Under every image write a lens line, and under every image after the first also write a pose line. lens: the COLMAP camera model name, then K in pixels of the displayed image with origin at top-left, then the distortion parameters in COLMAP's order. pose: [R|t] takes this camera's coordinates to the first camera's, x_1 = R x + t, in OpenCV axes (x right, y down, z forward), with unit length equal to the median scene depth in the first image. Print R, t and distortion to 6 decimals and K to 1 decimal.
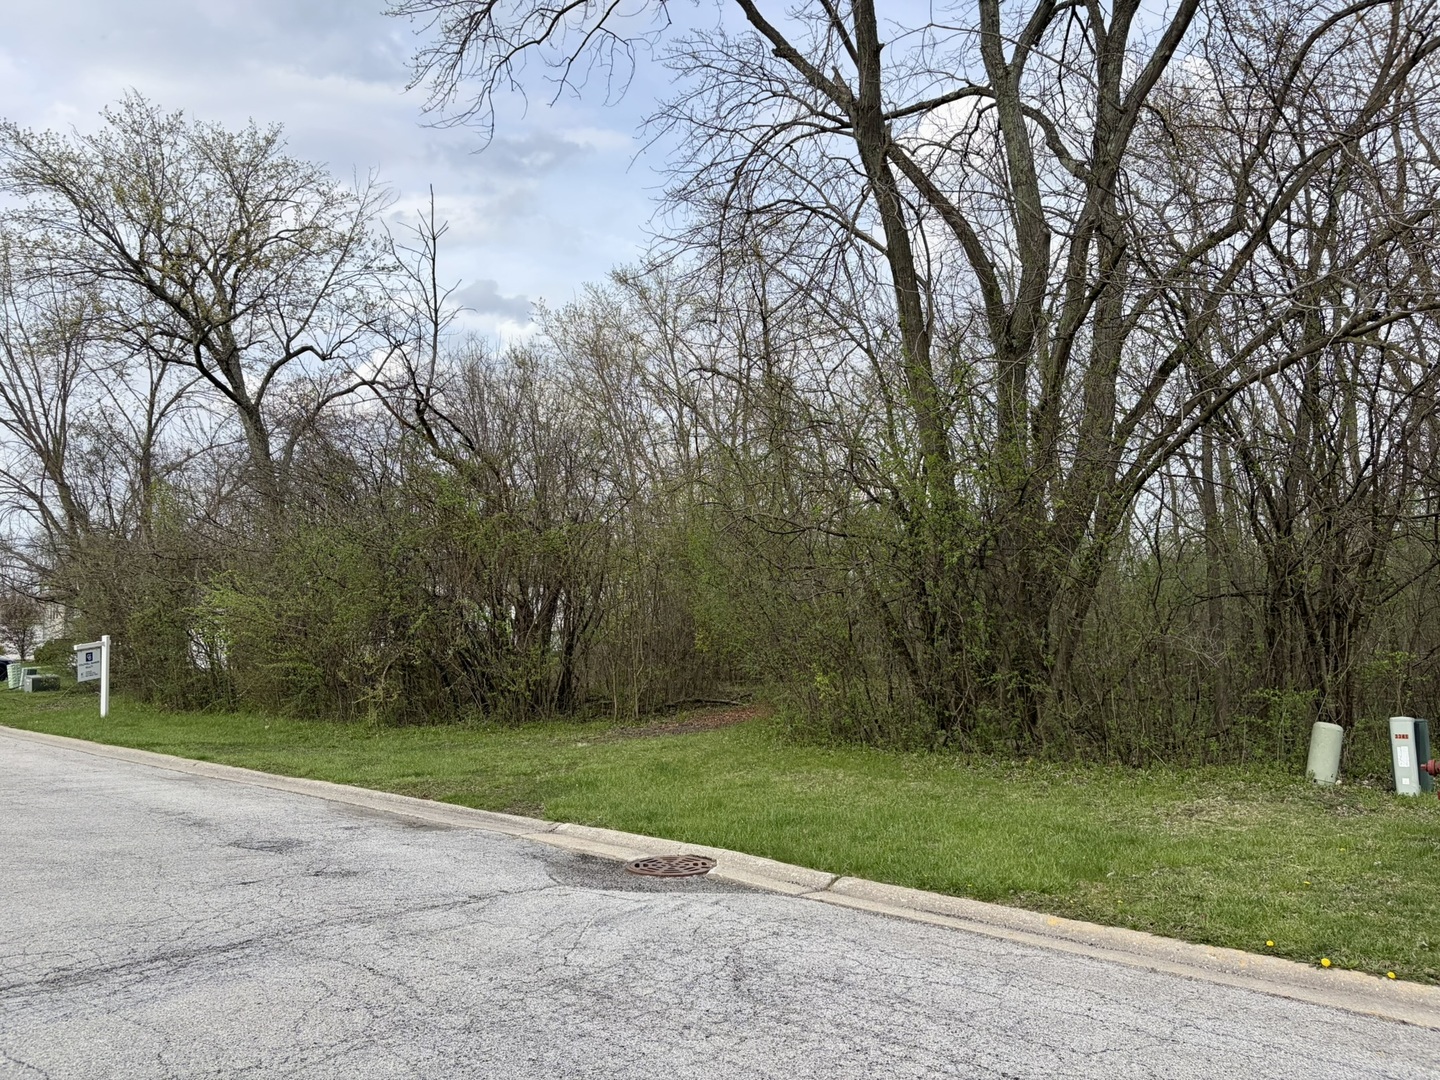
lens RADIAL K [[1096.8, 0, 720.9], [0, 1096.8, 539.2], [0, 0, 1]] dist [0.023493, -0.018843]
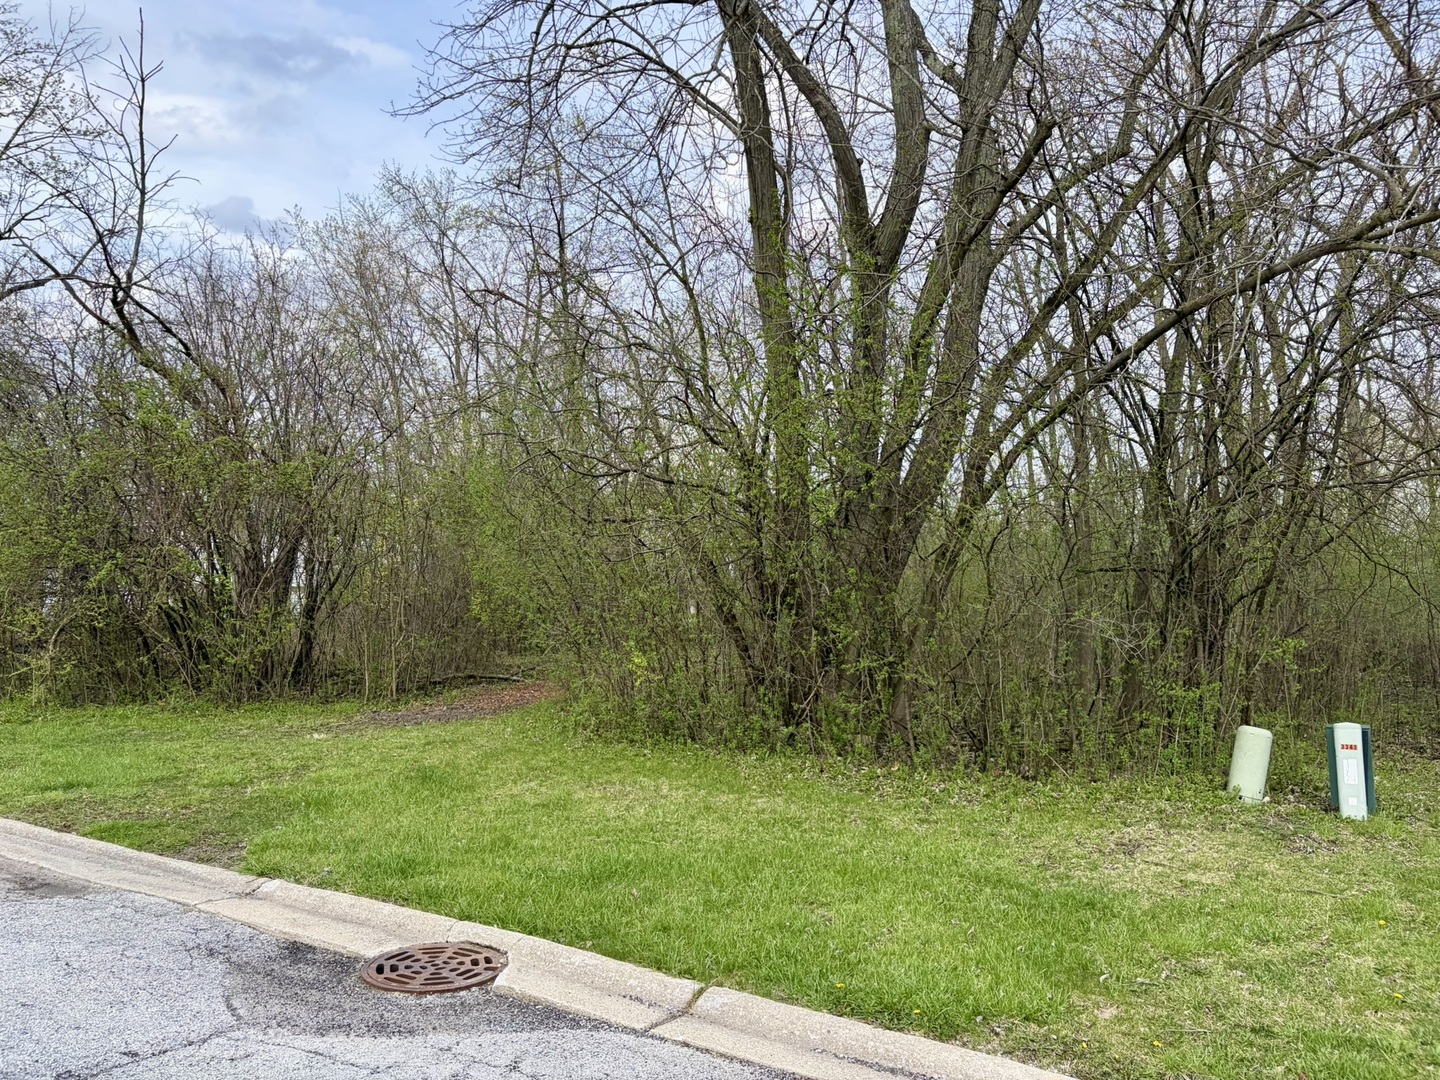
lens RADIAL K [[1096.8, 0, 719.4], [0, 1096.8, 543.3], [0, 0, 1]] dist [0.023493, -0.018843]
pose [[0.978481, 0.035591, 0.203242, -0.014291], [-0.043265, 0.998504, 0.033438, 0.014406], [-0.201748, -0.041512, 0.978557, 0.221105]]
